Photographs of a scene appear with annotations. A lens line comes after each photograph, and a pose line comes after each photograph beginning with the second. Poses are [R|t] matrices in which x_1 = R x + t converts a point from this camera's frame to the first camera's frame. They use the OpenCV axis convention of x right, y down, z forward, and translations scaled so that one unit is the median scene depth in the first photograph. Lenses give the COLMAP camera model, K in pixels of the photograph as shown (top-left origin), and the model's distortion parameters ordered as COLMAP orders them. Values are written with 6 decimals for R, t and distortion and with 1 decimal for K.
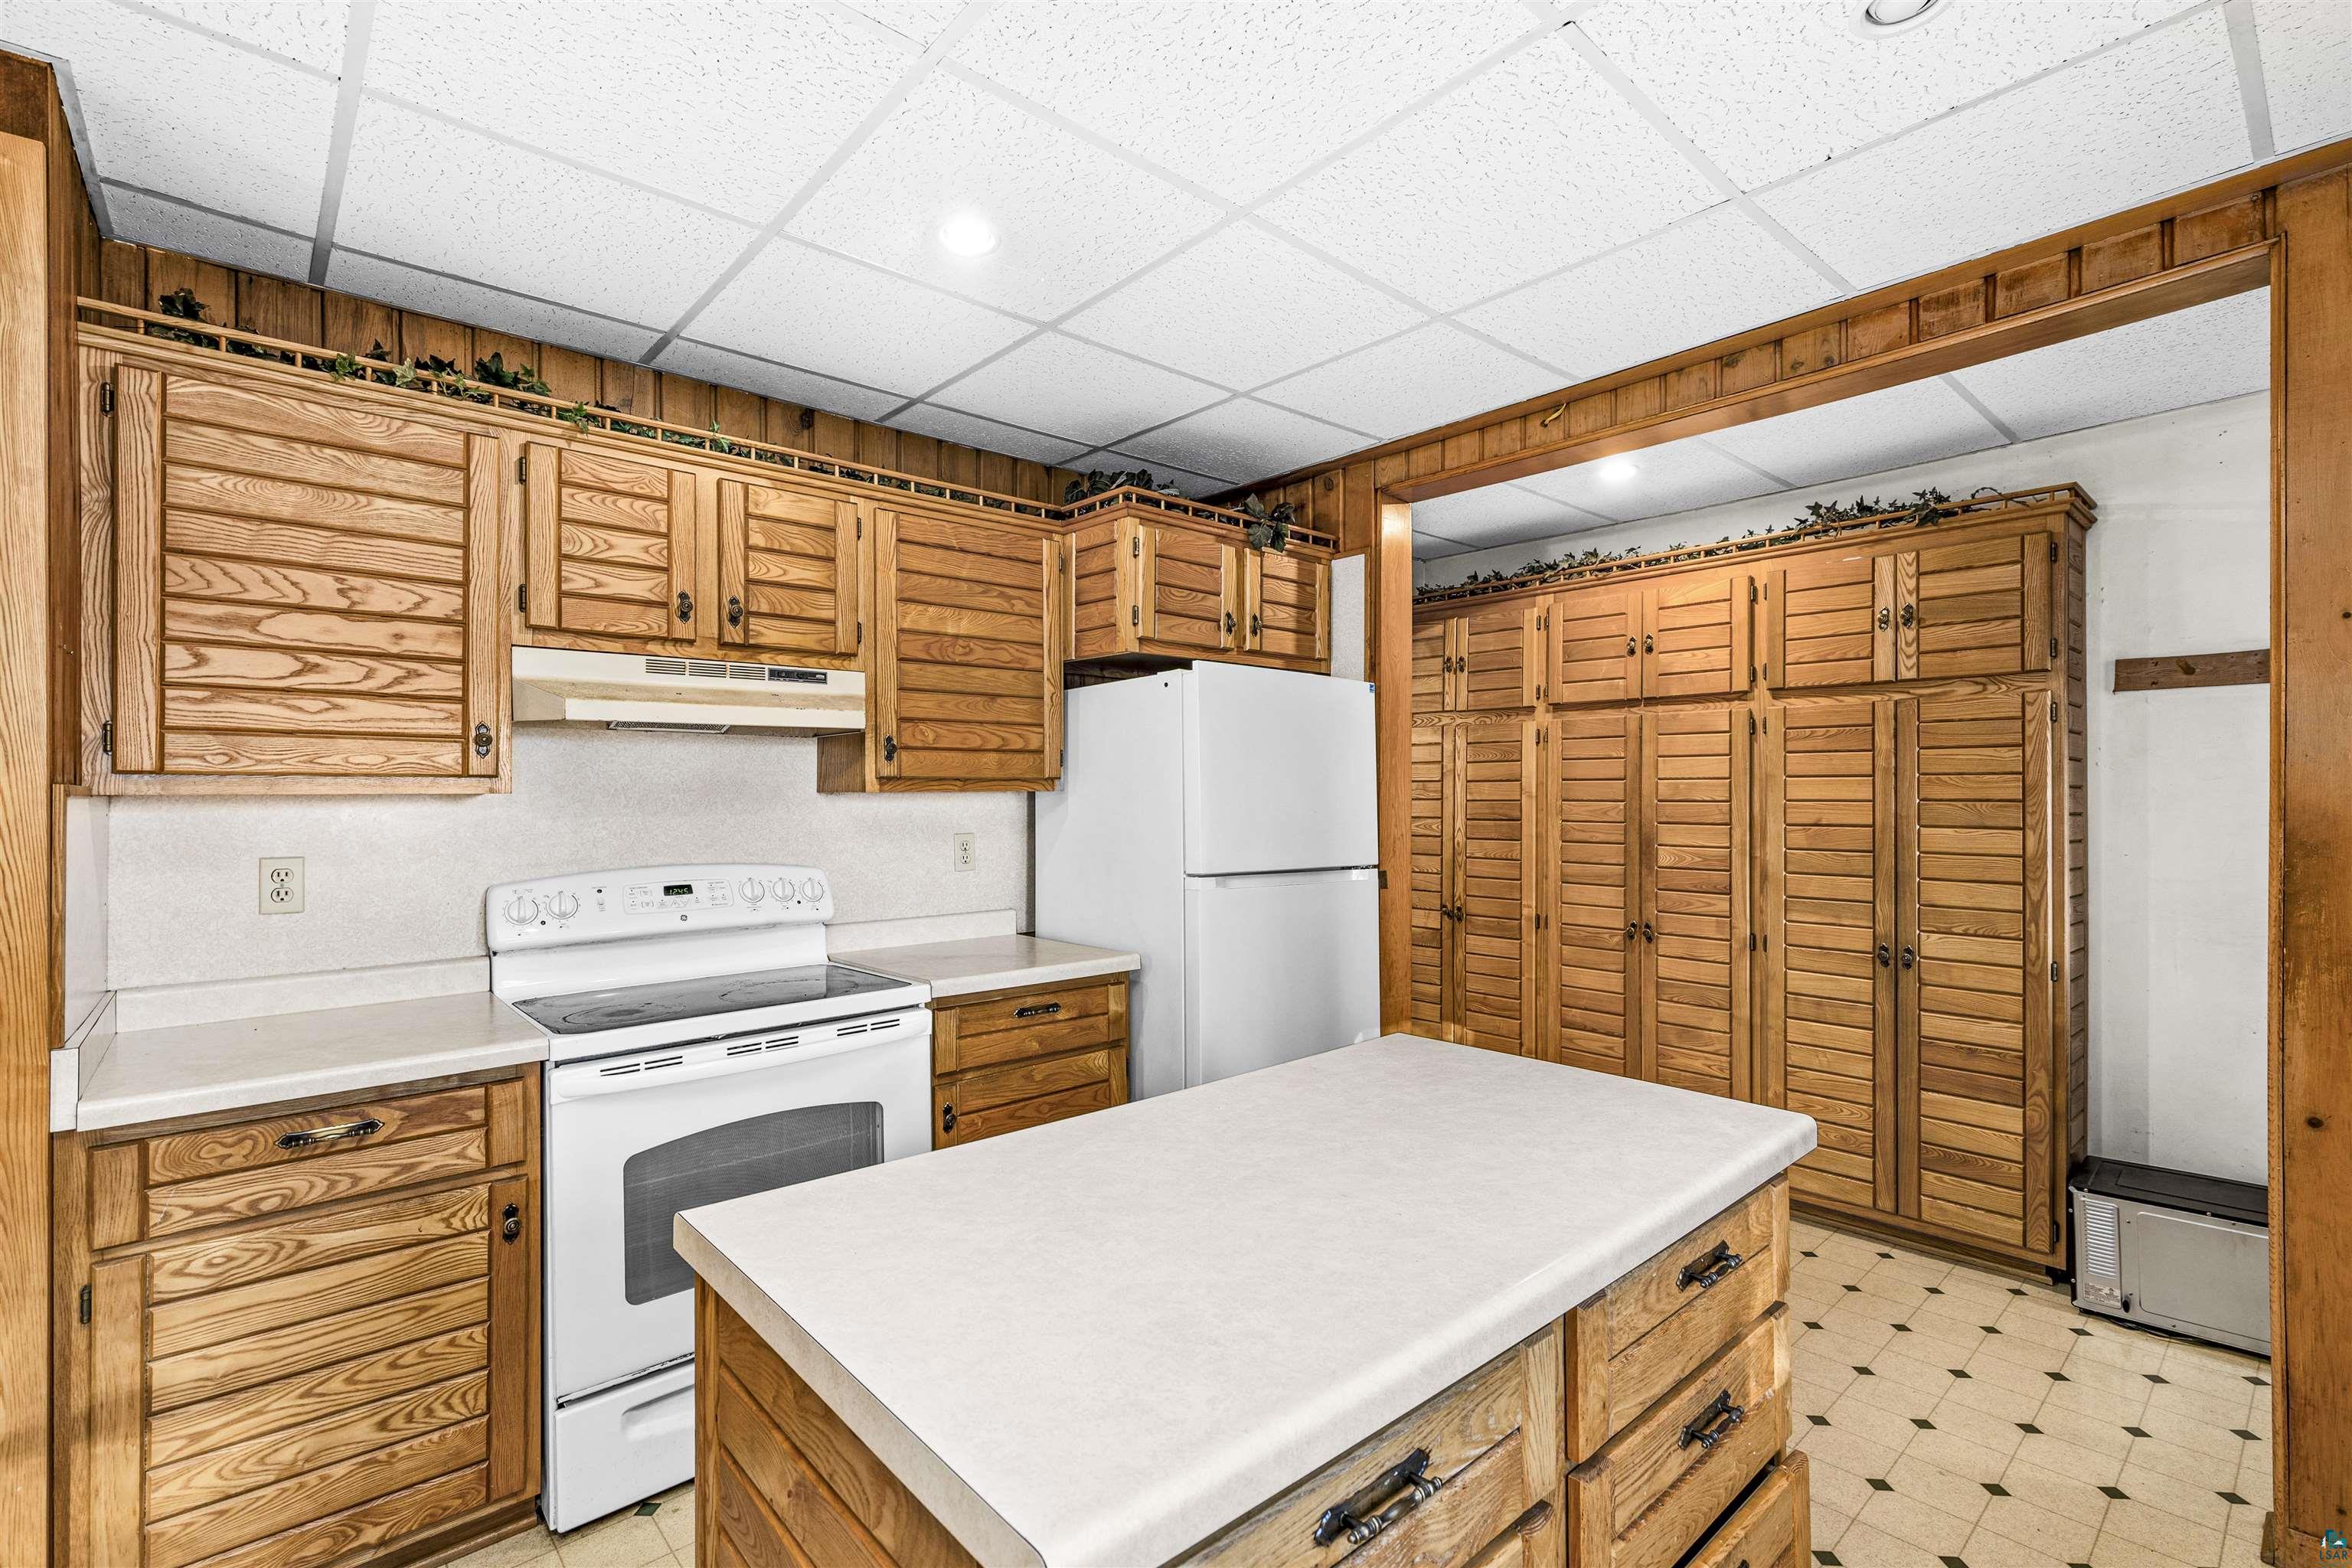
lens RADIAL K [[1065.9, 0, 1208.2], [0, 1065.9, 795.8], [0, 0, 1]] dist [0.006821, 0.000767]
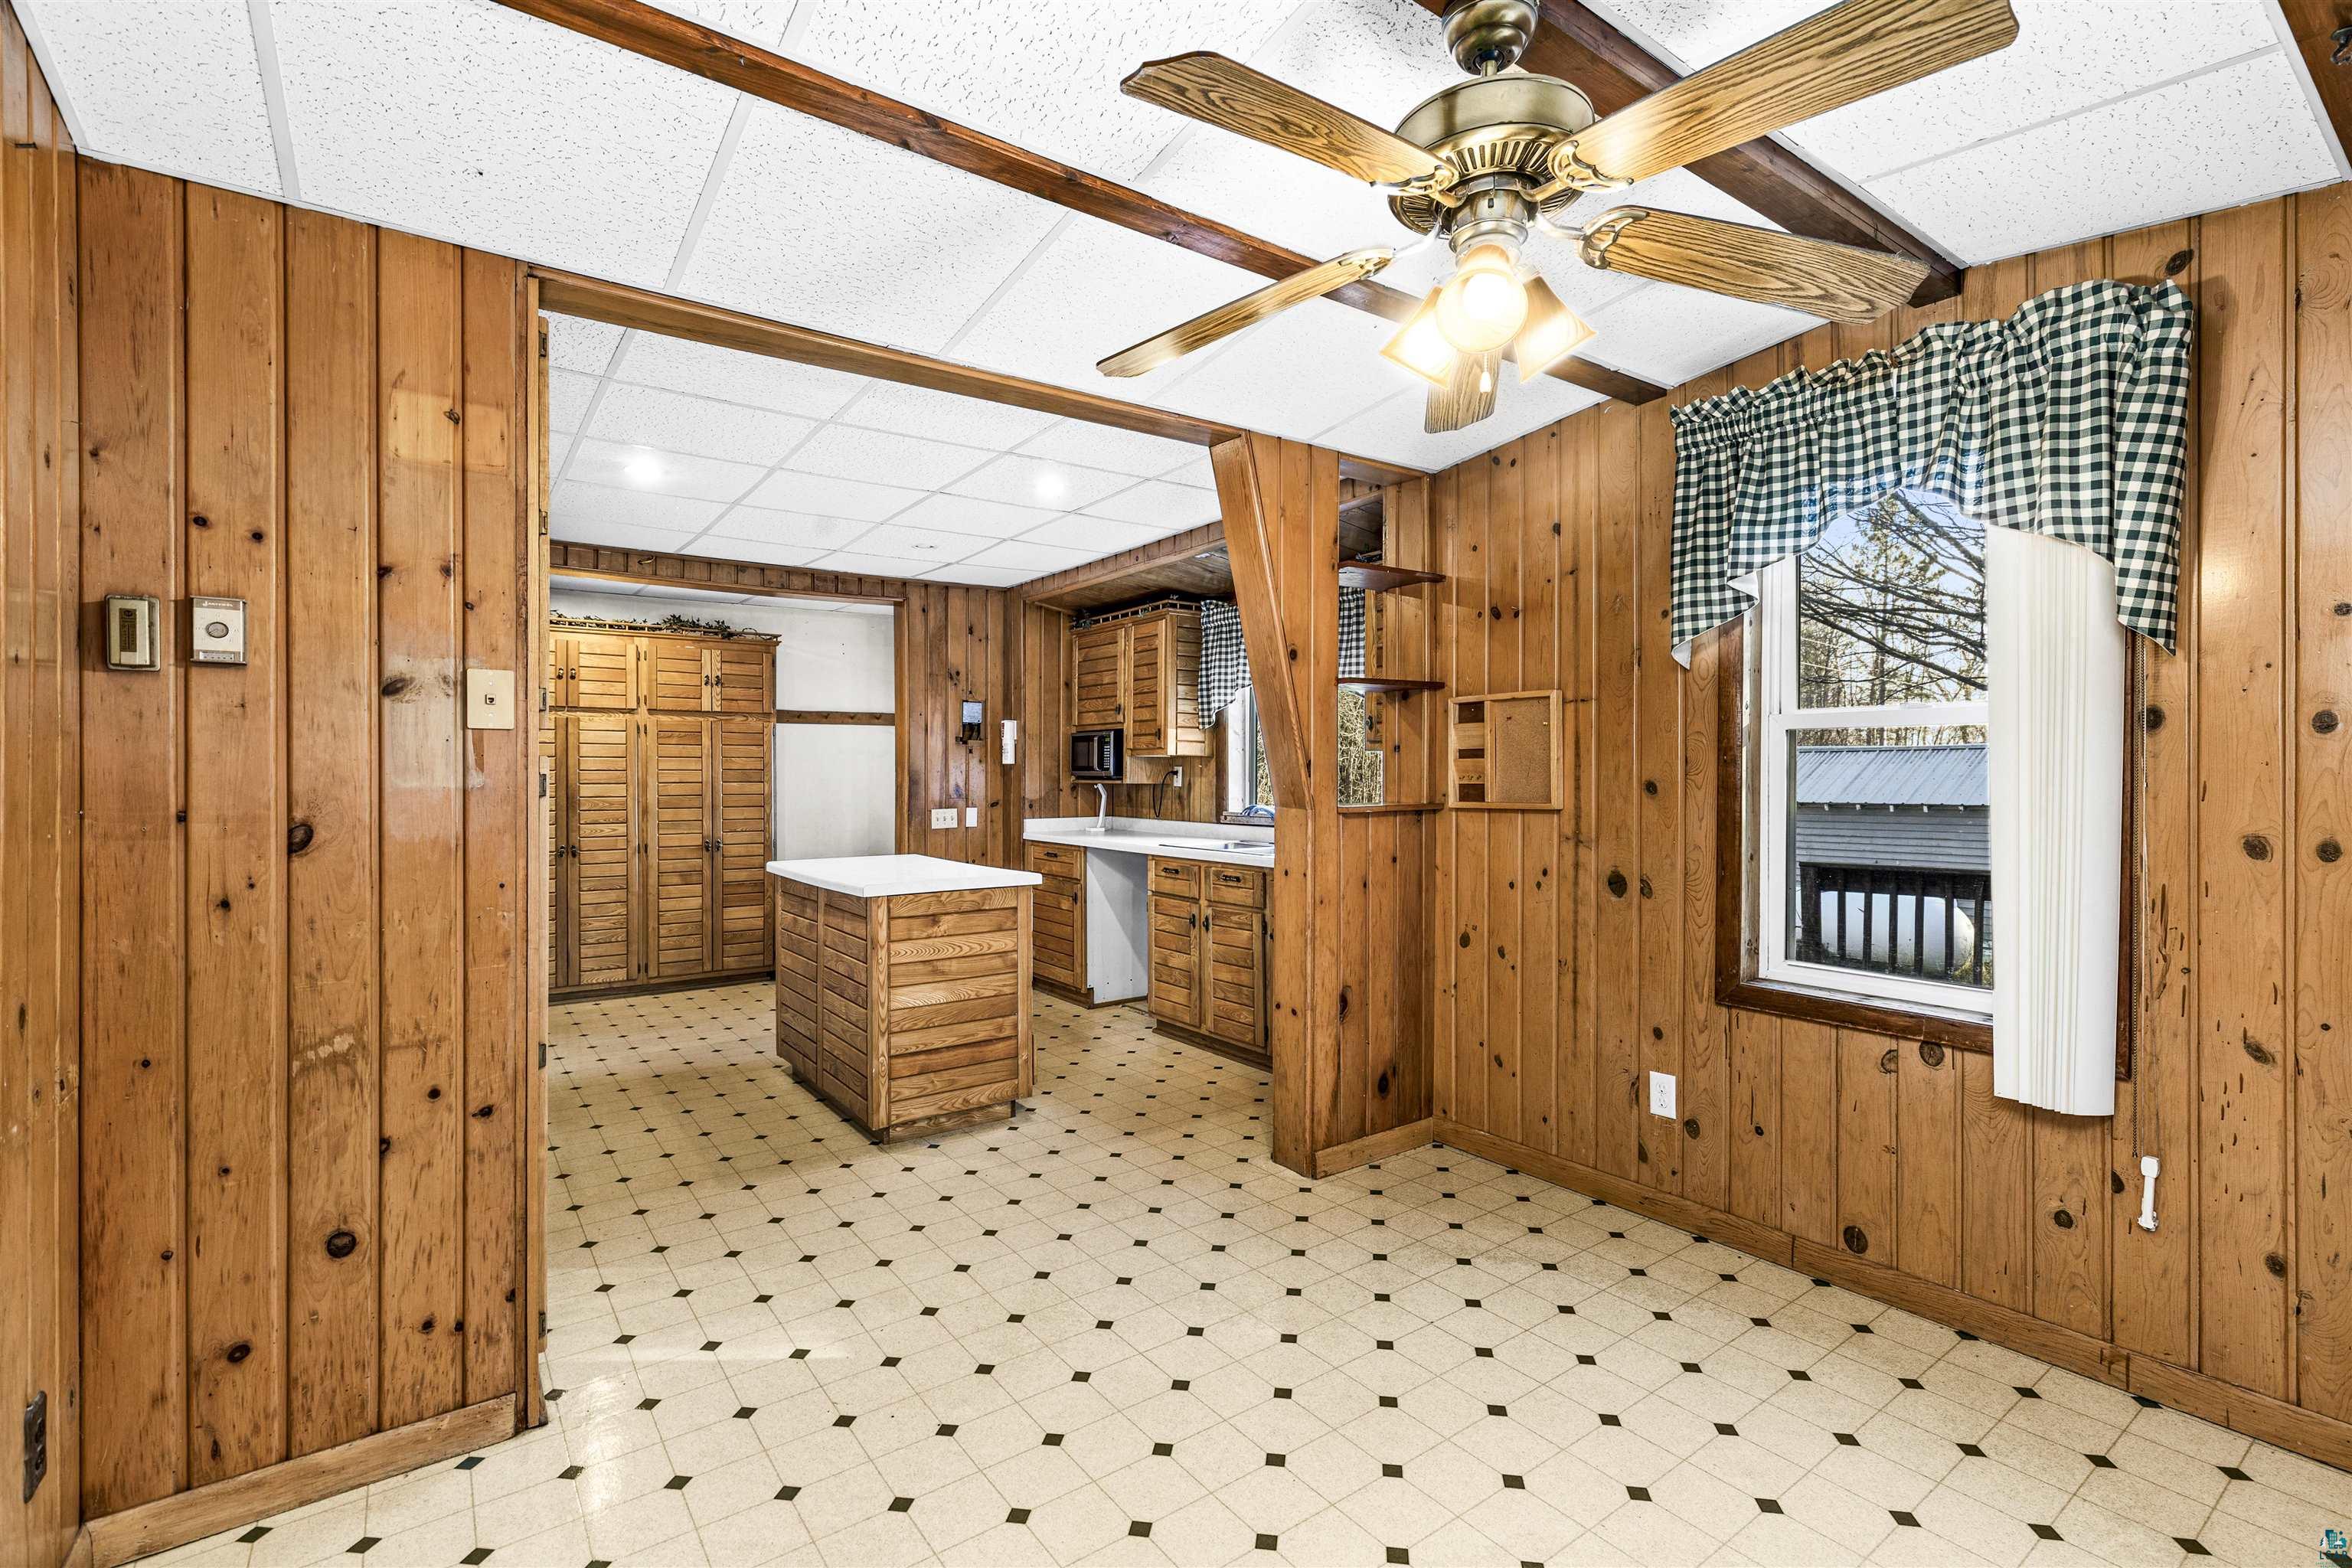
lens RADIAL K [[1046.9, 0, 1155.5], [0, 1046.9, 783.8], [0, 0, 1]] dist [0.008019, -0.000290]
pose [[0.120018, -0.006195, 0.992752, -1.272074], [0.002234, 0.999980, 0.005970, 0.021148], [-0.992769, 0.001501, 0.120030, -0.088206]]
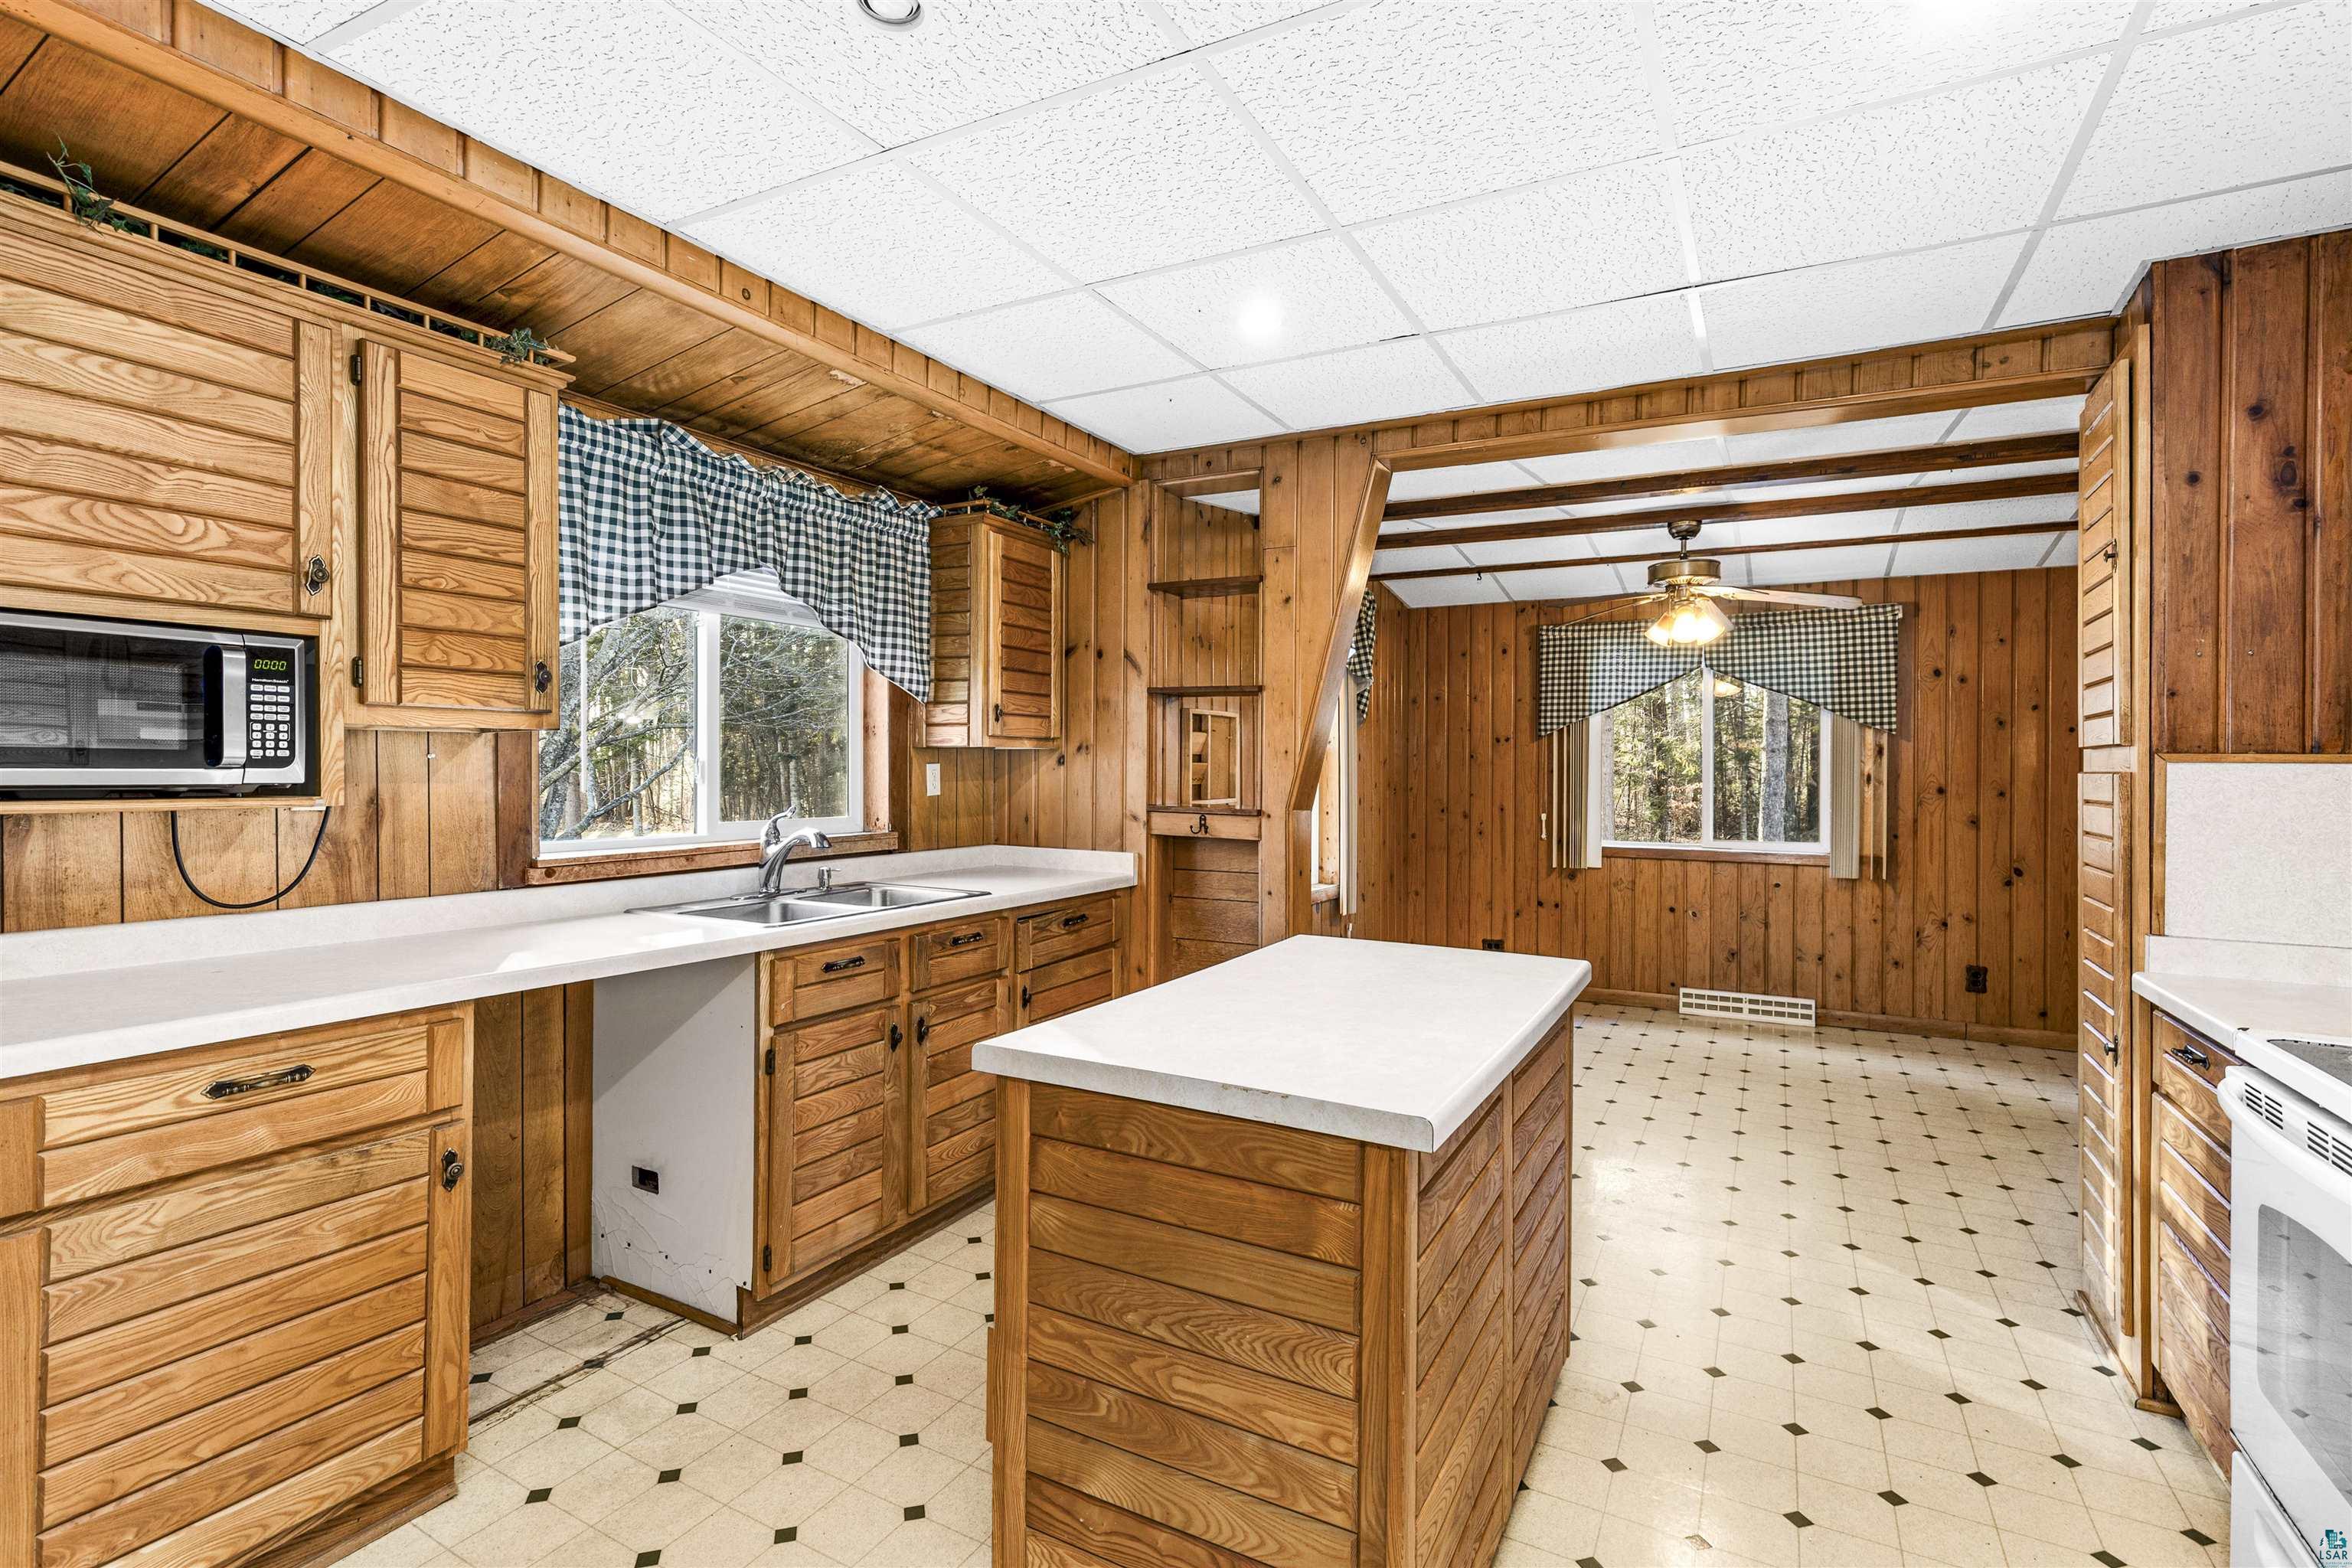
lens RADIAL K [[1080.7, 0, 1172.3], [0, 1080.7, 771.6], [0, 0, 1]] dist [-0.000959, 0.000929]
pose [[-0.944406, -0.002343, -0.328773, 0.332274], [-0.004755, 0.999967, 0.006531, 0.004932], [0.328747, 0.007731, -0.944386, 0.954674]]
